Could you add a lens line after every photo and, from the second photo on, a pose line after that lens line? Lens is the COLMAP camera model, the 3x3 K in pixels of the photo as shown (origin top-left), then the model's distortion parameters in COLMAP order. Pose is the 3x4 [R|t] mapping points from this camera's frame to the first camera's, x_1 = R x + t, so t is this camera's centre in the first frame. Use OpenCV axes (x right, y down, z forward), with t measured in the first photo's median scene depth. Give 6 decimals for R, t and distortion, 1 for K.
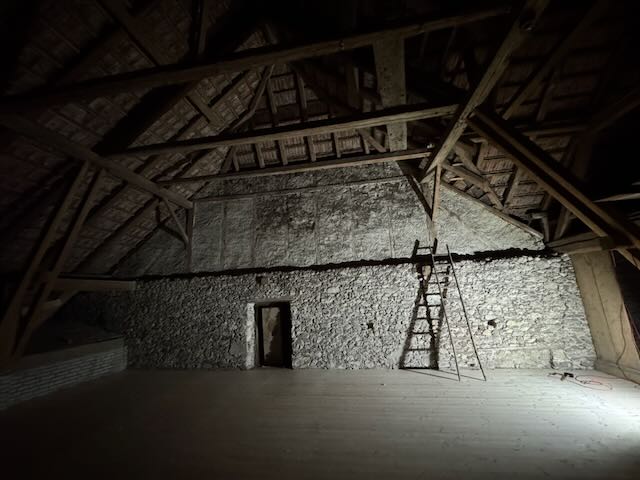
lens RADIAL K [[253.5, 0, 318.3], [0, 253.5, 241.3], [0, 0, 1]] dist [-0.006457, 0.000872]
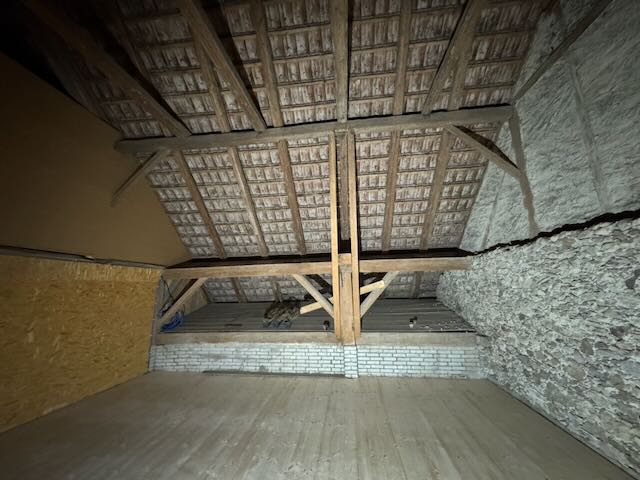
lens RADIAL K [[253.5, 0, 319.9], [0, 253.5, 238.8], [0, 0, 1]] dist [-0.006457, 0.000872]
pose [[0.061706, -0.142763, -0.987831, -0.037282], [0.217667, 0.967820, -0.126274, 0.118322], [0.974070, -0.207227, 0.090795, 0.581307]]
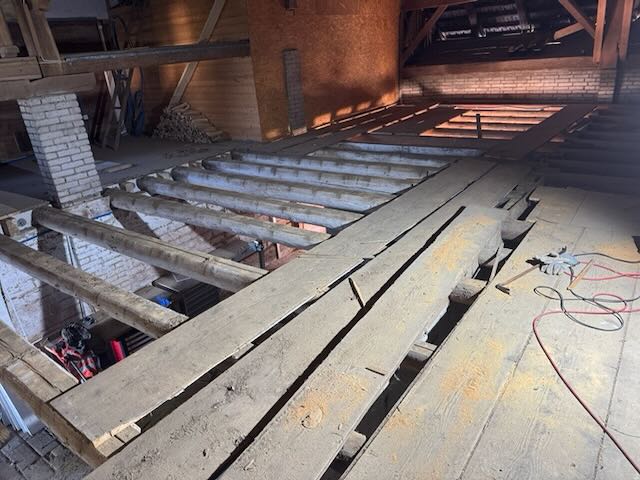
lens RADIAL K [[448.7, 0, 321.2], [0, 448.7, 243.0], [0, 0, 1]] dist [0.044652, -0.057981]
pose [[-0.445429, 0.432080, -0.784155, 0.734165], [0.282389, 0.898936, 0.334919, 0.140435], [0.849617, -0.072254, -0.522427, 0.613986]]
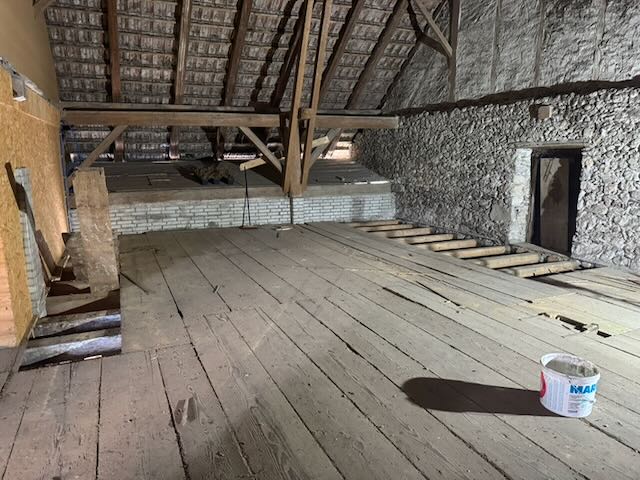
lens RADIAL K [[448.7, 0, 320.8], [0, 448.7, 241.9], [0, 0, 1]] dist [0.044652, -0.057981]
pose [[0.562506, 0.207533, -0.800323, 0.400562], [0.145512, 0.928026, 0.342920, 0.001632], [0.813888, -0.309352, 0.491822, -0.029246]]
